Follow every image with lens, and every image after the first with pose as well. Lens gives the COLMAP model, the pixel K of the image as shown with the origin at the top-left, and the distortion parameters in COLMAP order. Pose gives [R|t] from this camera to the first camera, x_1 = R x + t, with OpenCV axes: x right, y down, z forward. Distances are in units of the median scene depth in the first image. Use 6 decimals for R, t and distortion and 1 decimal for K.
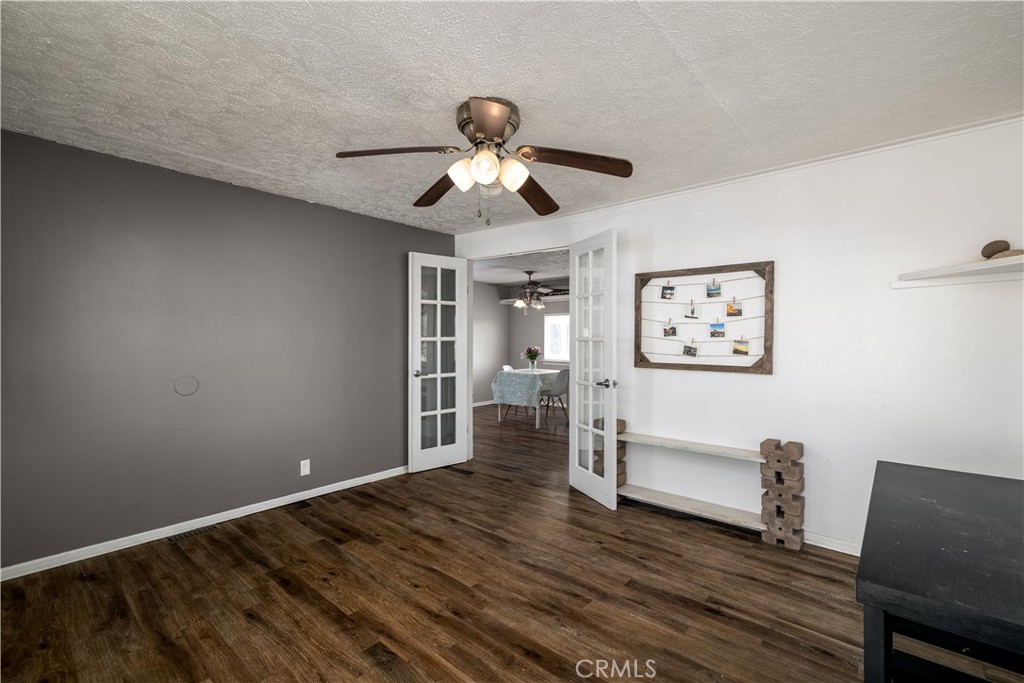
lens RADIAL K [[456.5, 0, 516.5], [0, 456.5, 339.8], [0, 0, 1]] dist [0.002070, 0.000343]
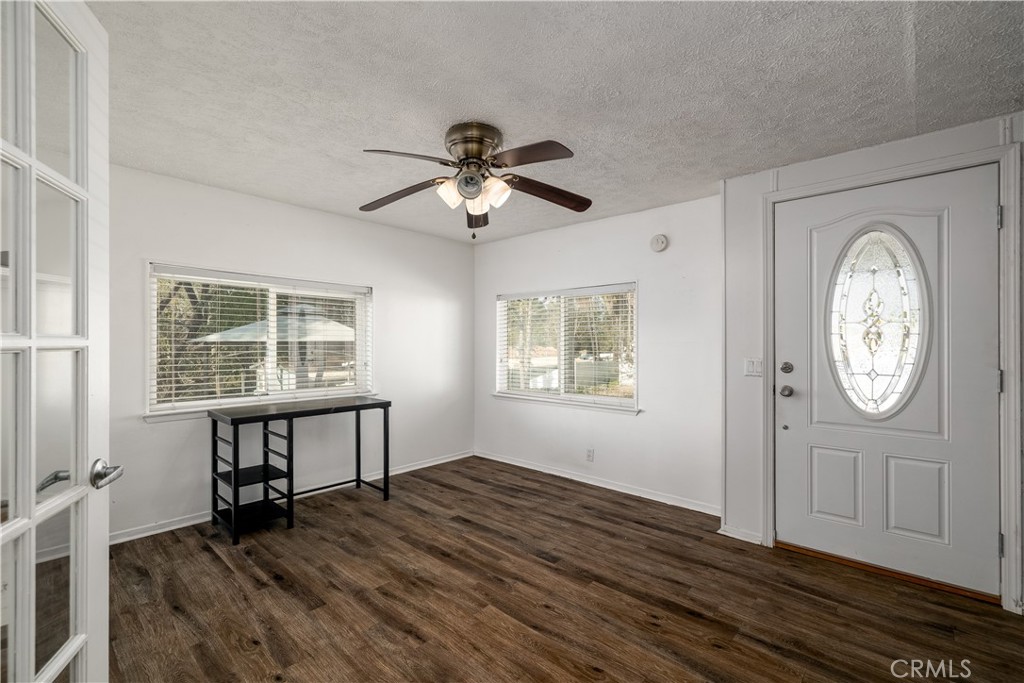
lens RADIAL K [[456.5, 0, 516.5], [0, 456.5, 339.8], [0, 0, 1]] dist [0.002070, 0.000343]
pose [[-0.999827, -0.004589, 0.018018, -0.180653], [-0.004681, 0.999976, -0.005057, -0.003952], [-0.017994, -0.005140, -0.999825, 2.051058]]
